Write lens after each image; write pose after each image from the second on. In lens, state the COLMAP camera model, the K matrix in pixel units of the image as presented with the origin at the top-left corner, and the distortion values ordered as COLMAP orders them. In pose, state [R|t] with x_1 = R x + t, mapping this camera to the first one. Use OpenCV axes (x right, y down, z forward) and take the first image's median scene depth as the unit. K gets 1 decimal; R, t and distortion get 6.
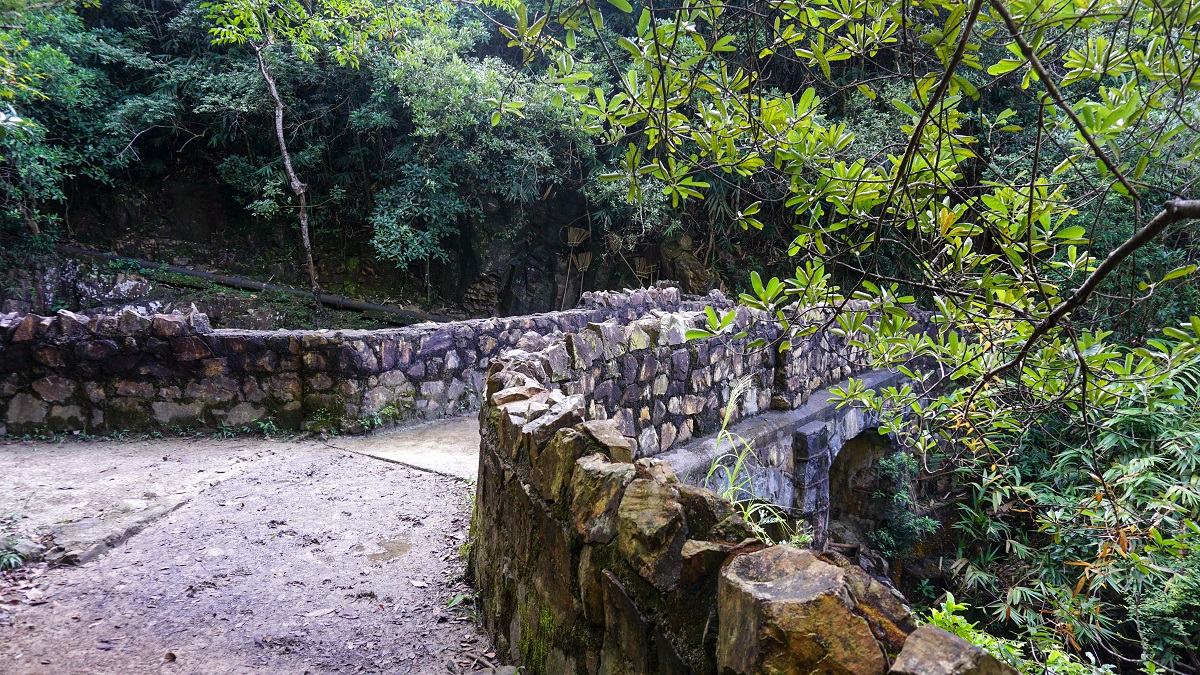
lens RADIAL K [[819.6, 0, 599.0], [0, 819.6, 335.2], [0, 0, 1]] dist [0.007268, 0.002211]
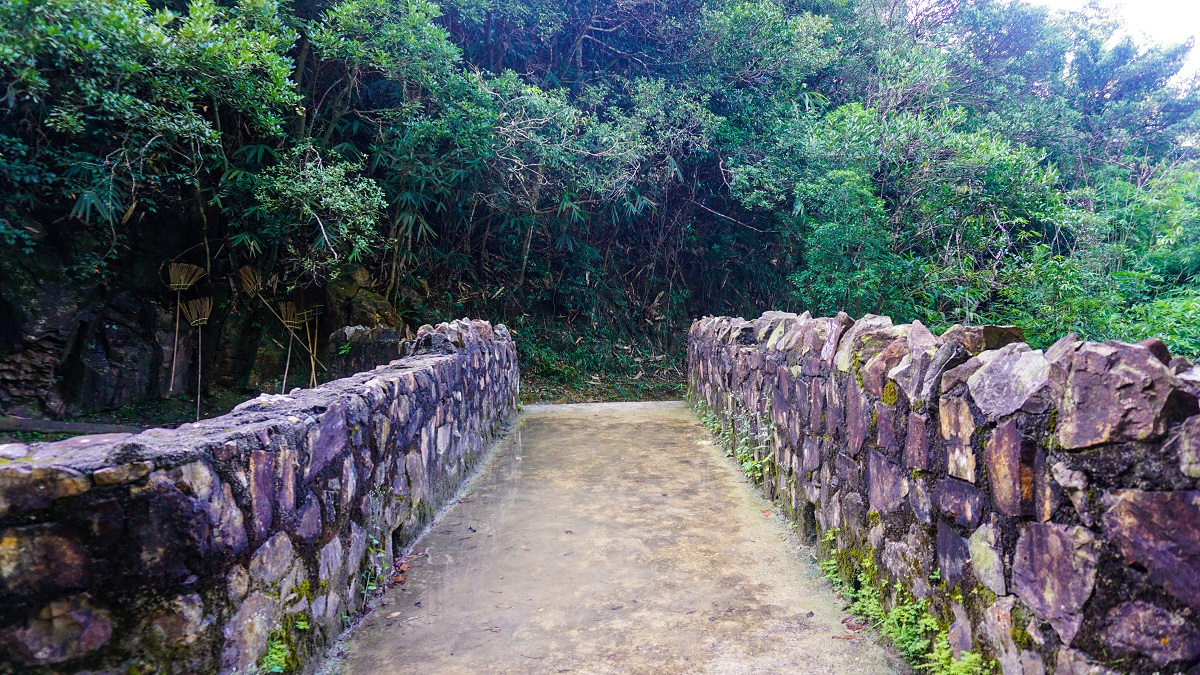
lens RADIAL K [[819.6, 0, 601.3], [0, 819.6, 341.8], [0, 0, 1]] dist [0.007268, 0.002211]
pose [[0.831884, -0.068854, 0.550661, -0.281914], [0.105190, 0.993849, -0.034641, -0.010058], [-0.544889, 0.086741, 0.834010, 0.555189]]
